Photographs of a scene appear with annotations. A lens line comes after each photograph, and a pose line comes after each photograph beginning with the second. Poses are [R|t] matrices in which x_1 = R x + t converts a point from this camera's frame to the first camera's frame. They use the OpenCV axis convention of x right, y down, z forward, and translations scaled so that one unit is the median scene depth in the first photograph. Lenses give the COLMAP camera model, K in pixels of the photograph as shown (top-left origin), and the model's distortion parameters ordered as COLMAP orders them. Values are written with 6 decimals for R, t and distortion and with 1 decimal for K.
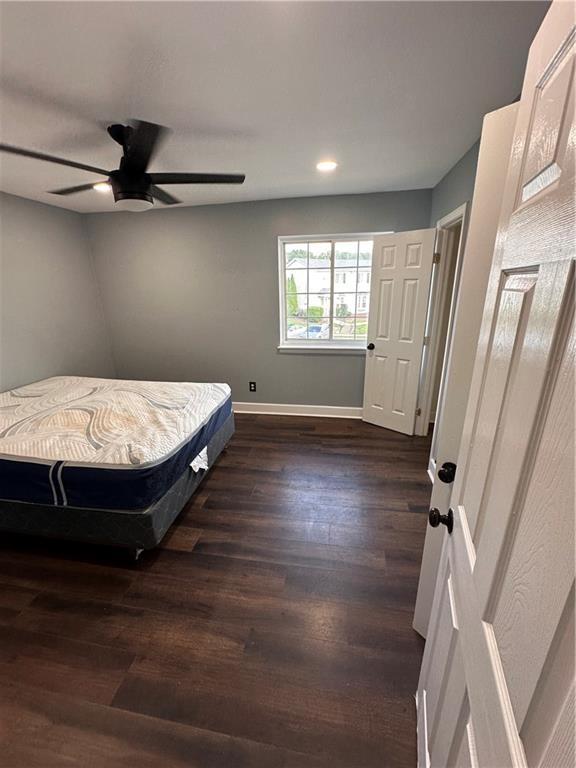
lens RADIAL K [[311.4, 0, 283.7], [0, 311.4, 383.2], [0, 0, 1]] dist [-0.001912, 0.000834]
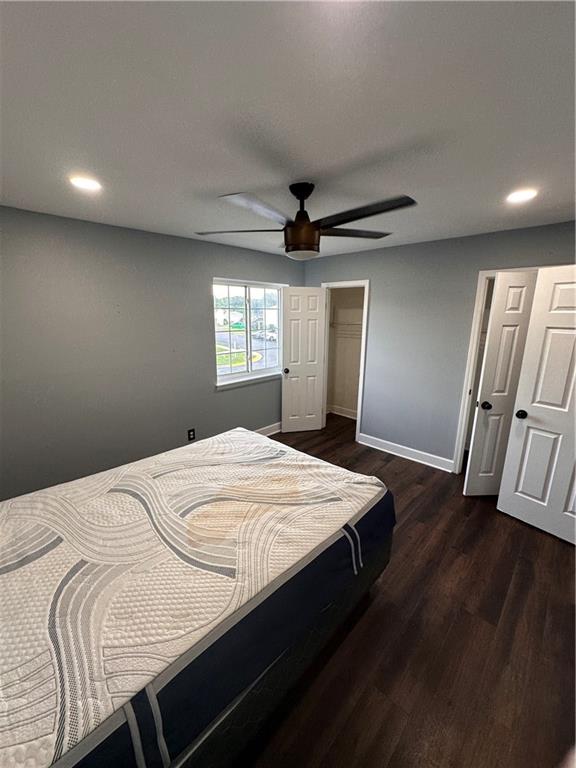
lens RADIAL K [[311.4, 0, 290.5], [0, 311.4, 381.2], [0, 0, 1]] dist [-0.001912, 0.000834]
pose [[0.548519, -0.159766, 0.820732, -1.028927], [0.238954, 0.970591, 0.029238, -0.150648], [-0.801266, 0.180080, 0.570564, 0.376697]]
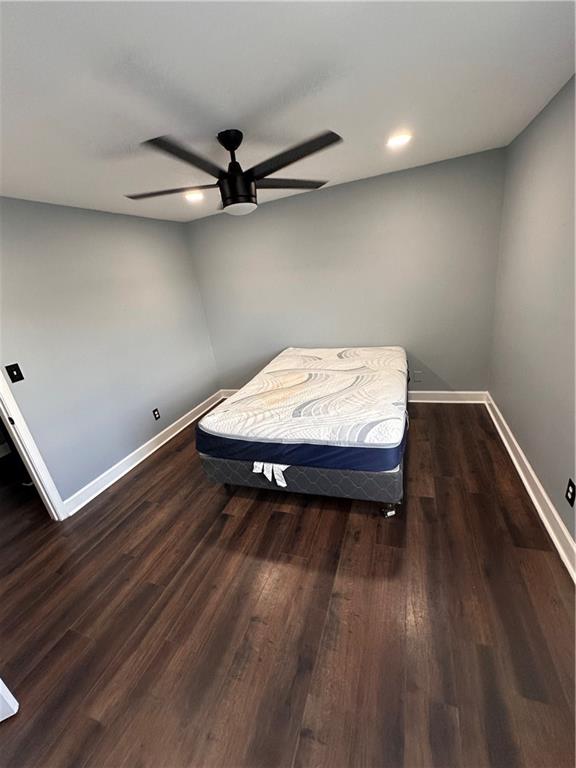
lens RADIAL K [[311.4, 0, 280.4], [0, 311.4, 378.5], [0, 0, 1]] dist [-0.001912, 0.000834]
pose [[-0.190908, 0.363218, -0.911936, 0.463546], [-0.159775, 0.905135, 0.393958, -0.362326], [0.968517, 0.220915, -0.114765, 0.996641]]
